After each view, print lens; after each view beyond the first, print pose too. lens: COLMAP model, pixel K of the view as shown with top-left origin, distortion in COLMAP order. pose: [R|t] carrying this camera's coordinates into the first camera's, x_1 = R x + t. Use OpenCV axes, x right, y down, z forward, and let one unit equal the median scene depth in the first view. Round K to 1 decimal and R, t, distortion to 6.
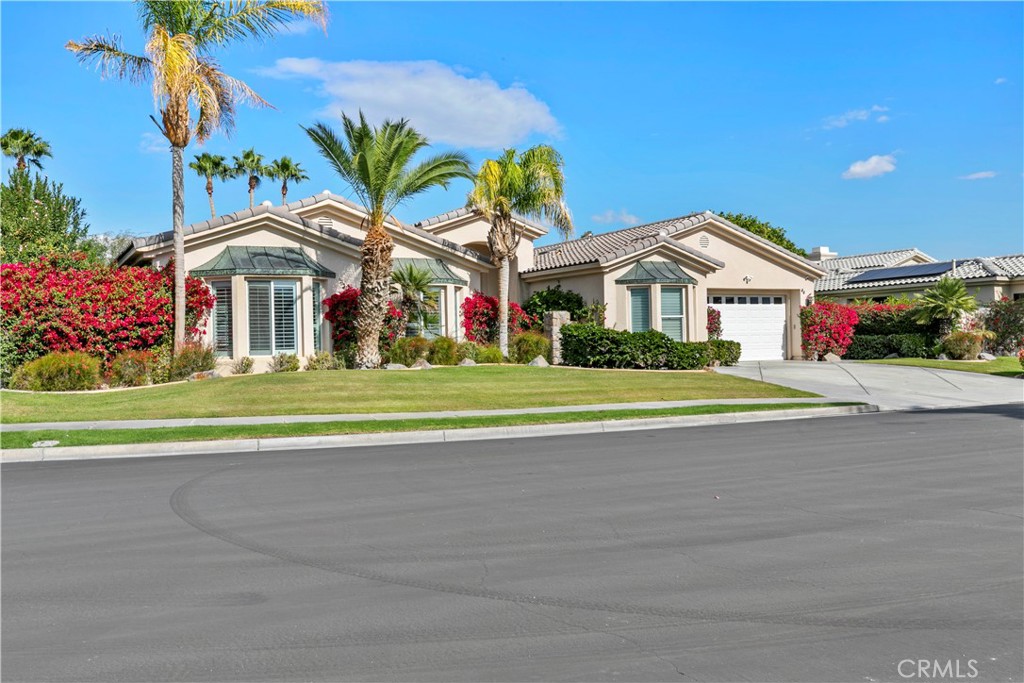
lens RADIAL K [[960.5, 0, 512.3], [0, 960.5, 342.6], [0, 0, 1]] dist [0.026566, 0.000000]
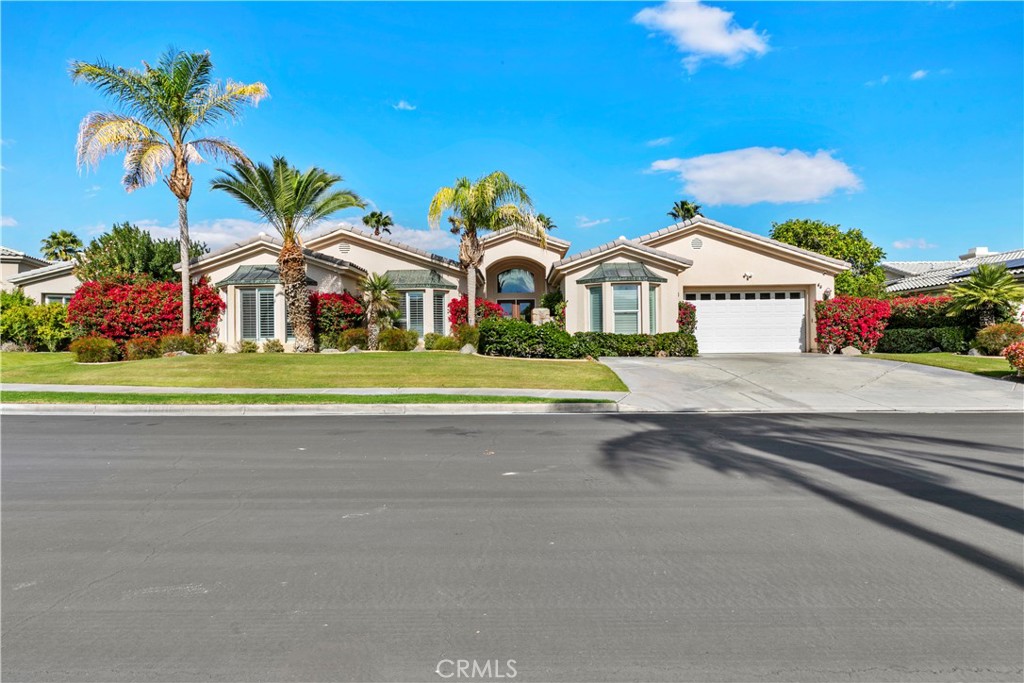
lens RADIAL K [[575.9, 0, 511.7], [0, 575.9, 341.8], [0, 0, 1]] dist [0.023932, 0.000732]
pose [[0.866320, 0.010060, -0.499388, 0.359389], [-0.006103, 0.999936, 0.009555, 0.002778], [0.499452, -0.005230, 0.866326, 0.326942]]
